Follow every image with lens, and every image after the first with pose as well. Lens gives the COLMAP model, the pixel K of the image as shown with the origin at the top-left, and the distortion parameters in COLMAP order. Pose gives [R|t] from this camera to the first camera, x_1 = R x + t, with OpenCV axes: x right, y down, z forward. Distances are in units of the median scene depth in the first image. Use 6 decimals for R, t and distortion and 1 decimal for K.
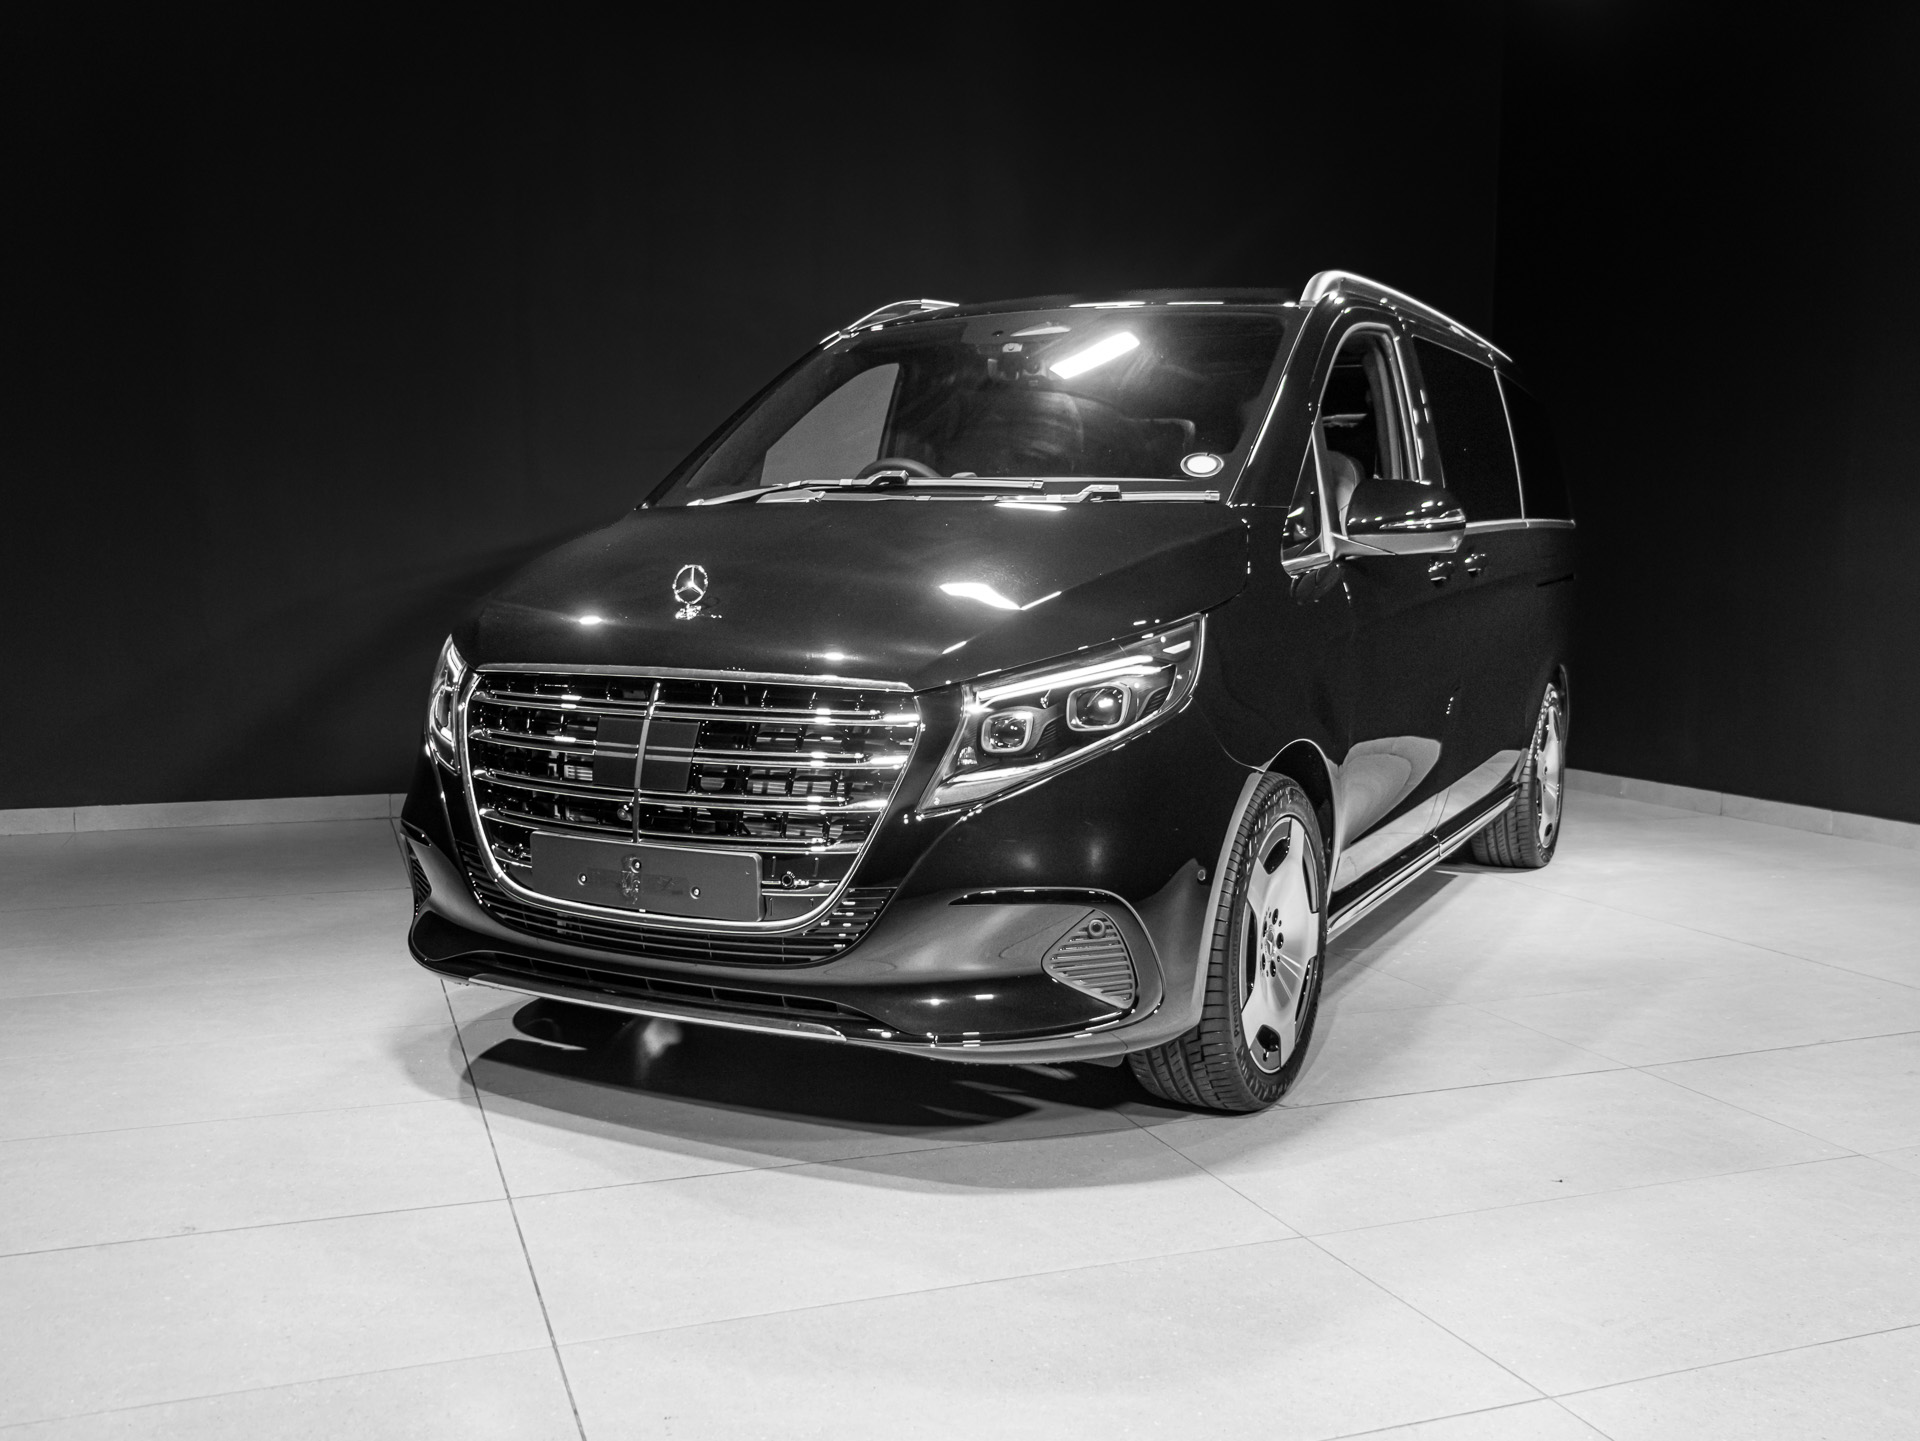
lens RADIAL K [[1740.4, 0, 957.4], [0, 1740.4, 733.2], [0, 0, 1]] dist [0.008919, 0.000000]
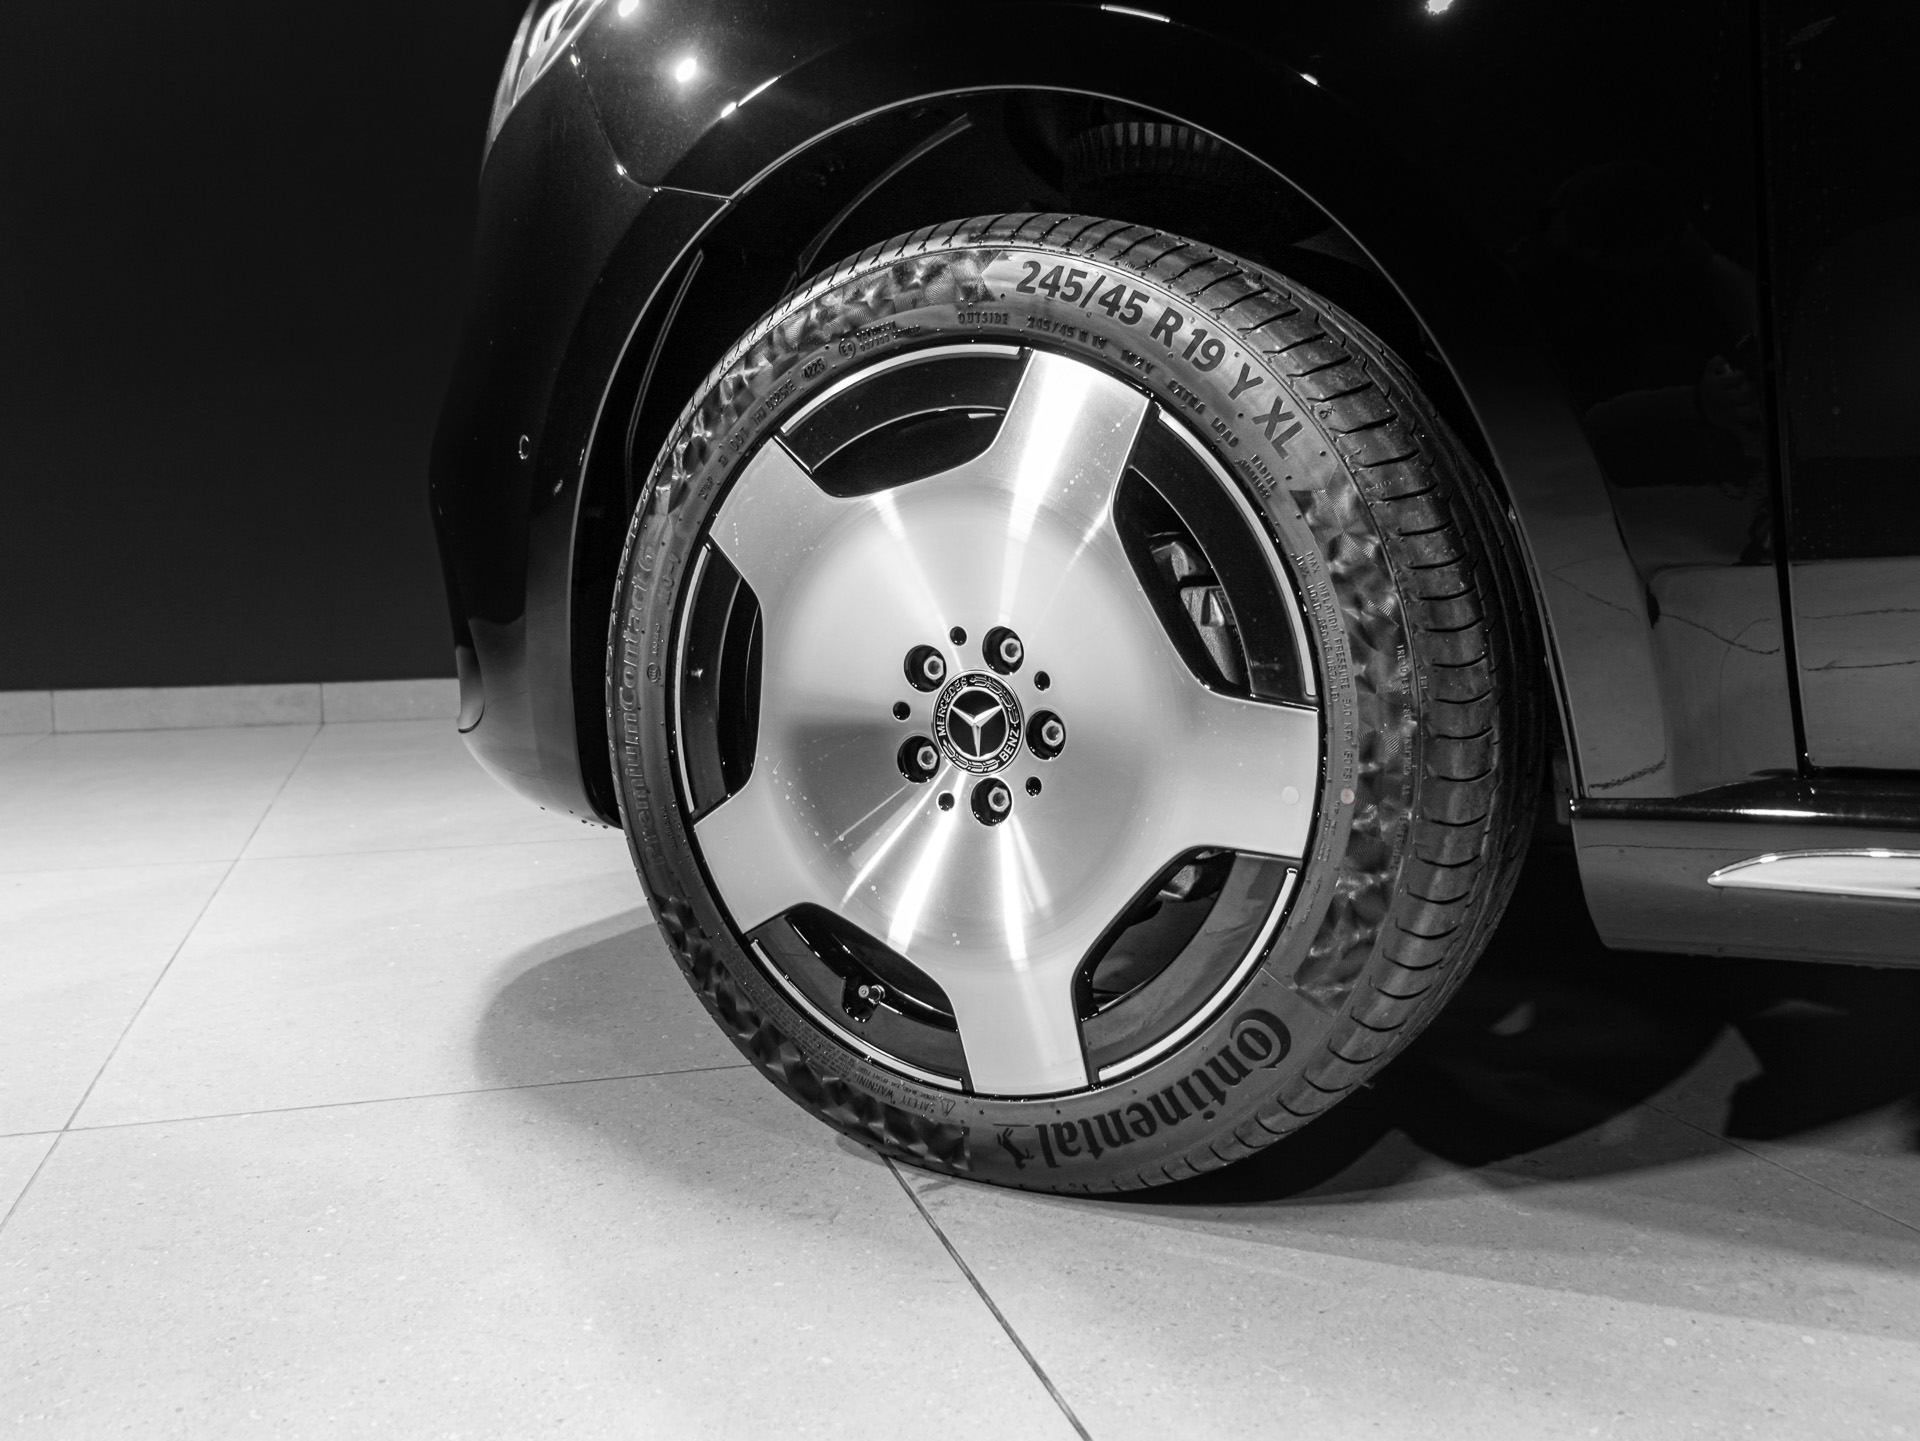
lens RADIAL K [[1740.4, 0, 965.9], [0, 1740.4, 742.2], [0, 0, 1]] dist [0.008919, 0.000000]
pose [[-0.059428, 0.117712, -0.991268, 0.563058], [-0.084126, 0.988900, 0.122474, 0.089257], [0.994681, 0.090669, -0.048866, 1.096537]]
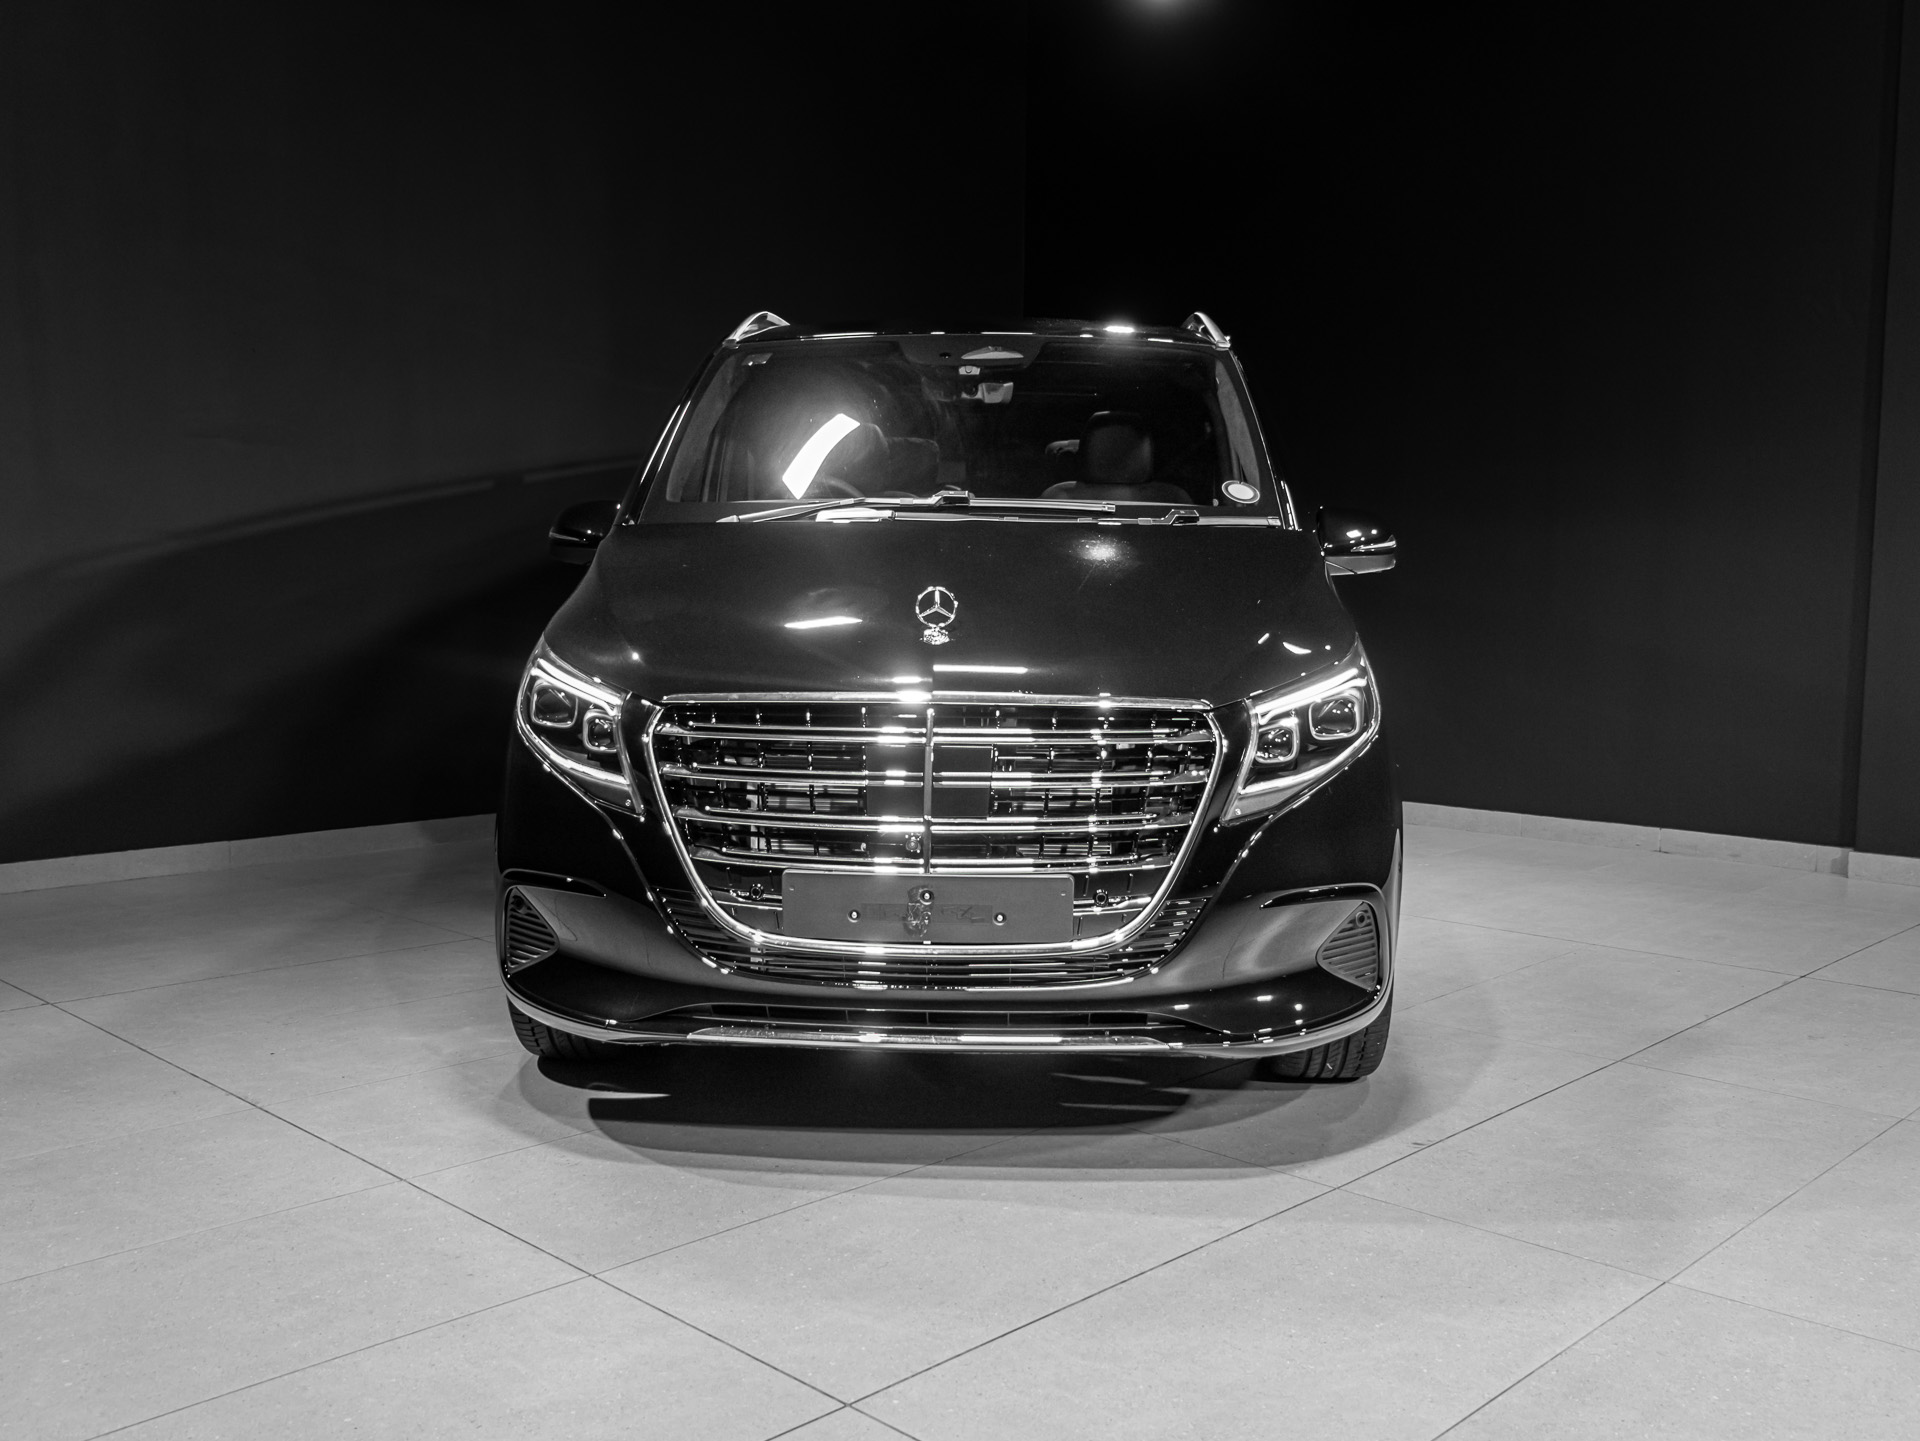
lens RADIAL K [[1740.4, 0, 941.0], [0, 1740.4, 703.8], [0, 0, 1]] dist [0.008919, 0.000000]
pose [[0.911948, -0.031888, 0.409065, -0.556479], [0.037750, 0.999268, -0.006260, -0.024742], [-0.408566, 0.021150, 0.912484, 0.094966]]
